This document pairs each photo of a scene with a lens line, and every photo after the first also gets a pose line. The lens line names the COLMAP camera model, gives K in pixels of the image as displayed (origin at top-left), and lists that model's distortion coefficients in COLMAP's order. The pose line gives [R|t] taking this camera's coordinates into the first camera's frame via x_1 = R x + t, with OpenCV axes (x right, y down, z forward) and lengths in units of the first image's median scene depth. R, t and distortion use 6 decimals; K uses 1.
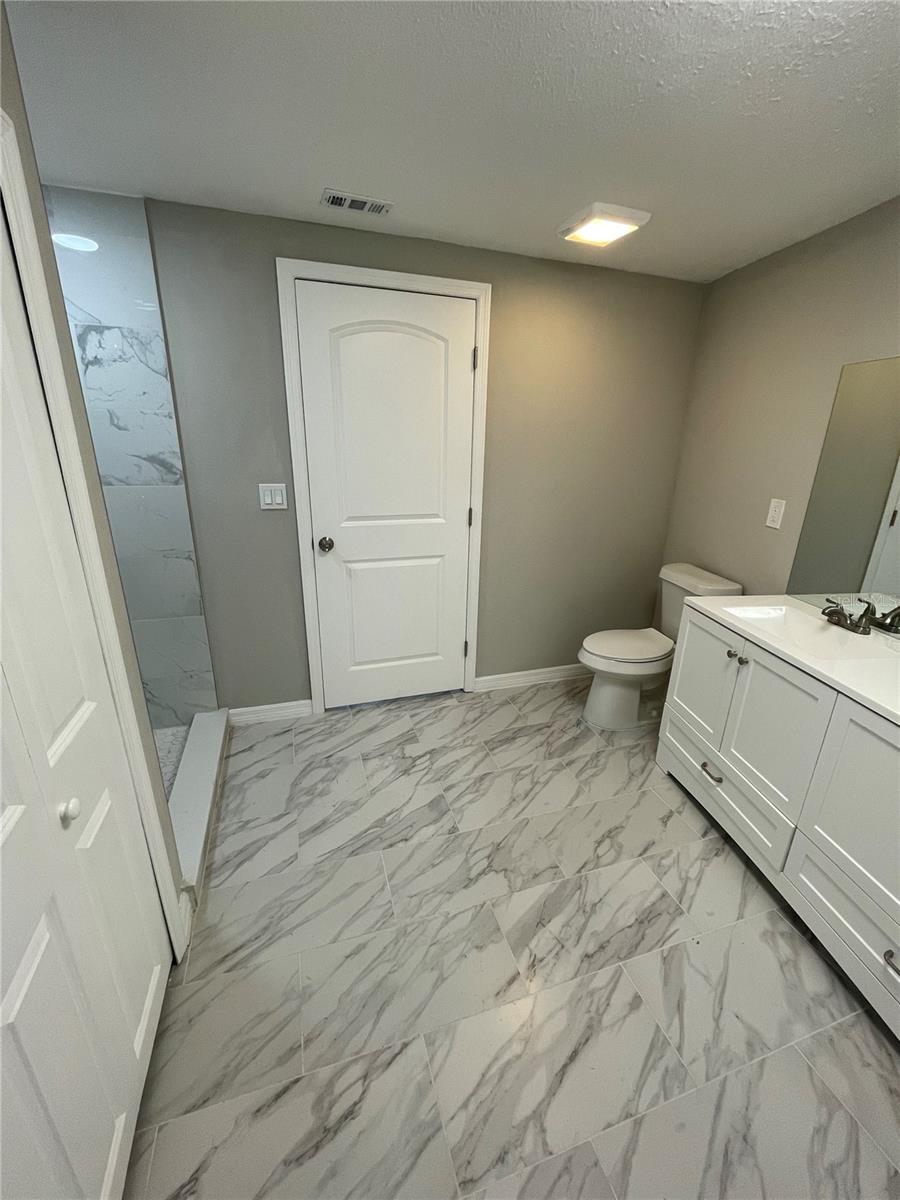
lens RADIAL K [[485.9, 0, 447.4], [0, 485.9, 599.7], [0, 0, 1]] dist [-0.003200, -0.000604]
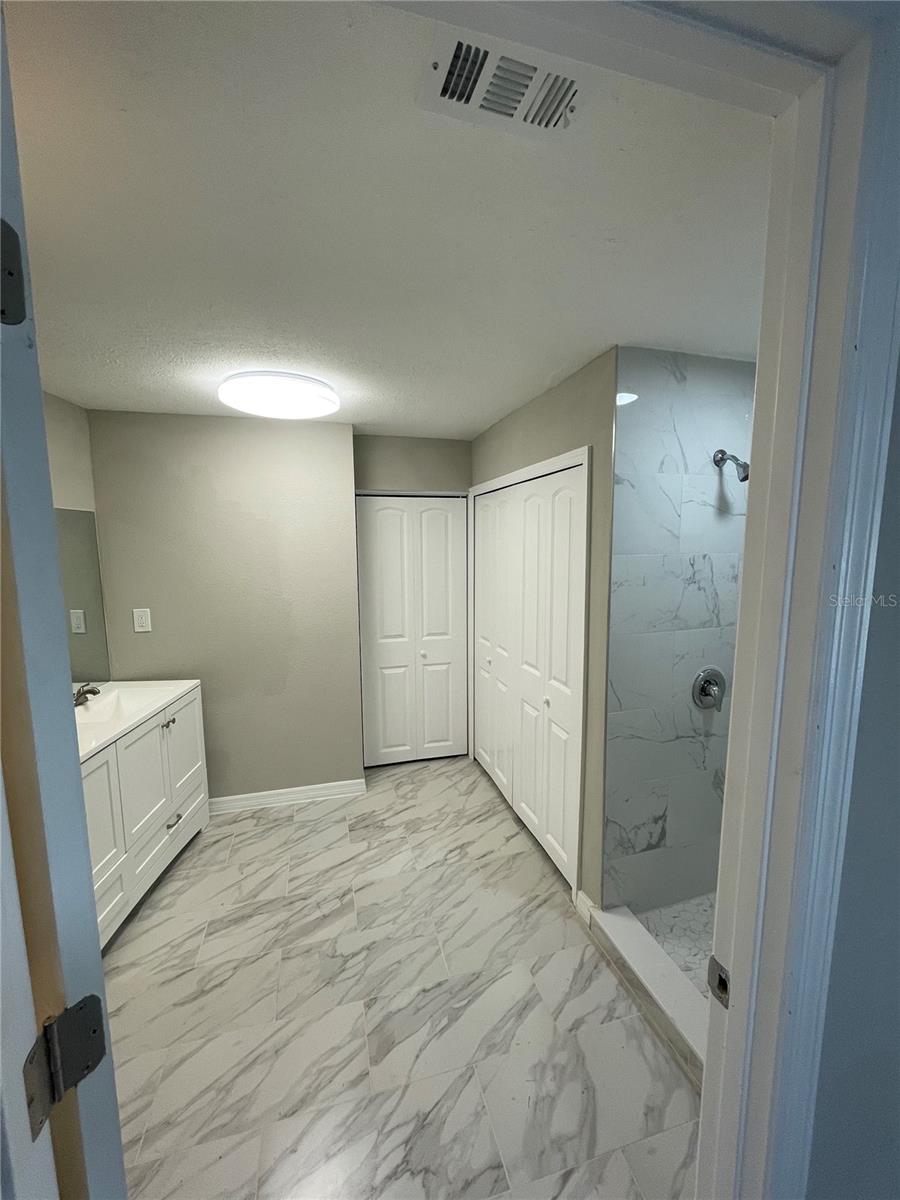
lens RADIAL K [[485.9, 0, 449.8], [0, 485.9, 601.8], [0, 0, 1]] dist [-0.003200, -0.000604]
pose [[-0.998886, -0.022462, 0.041507, -0.163457], [-0.002151, 0.900233, 0.435402, -0.610676], [-0.047146, 0.434828, -0.899279, 1.581122]]
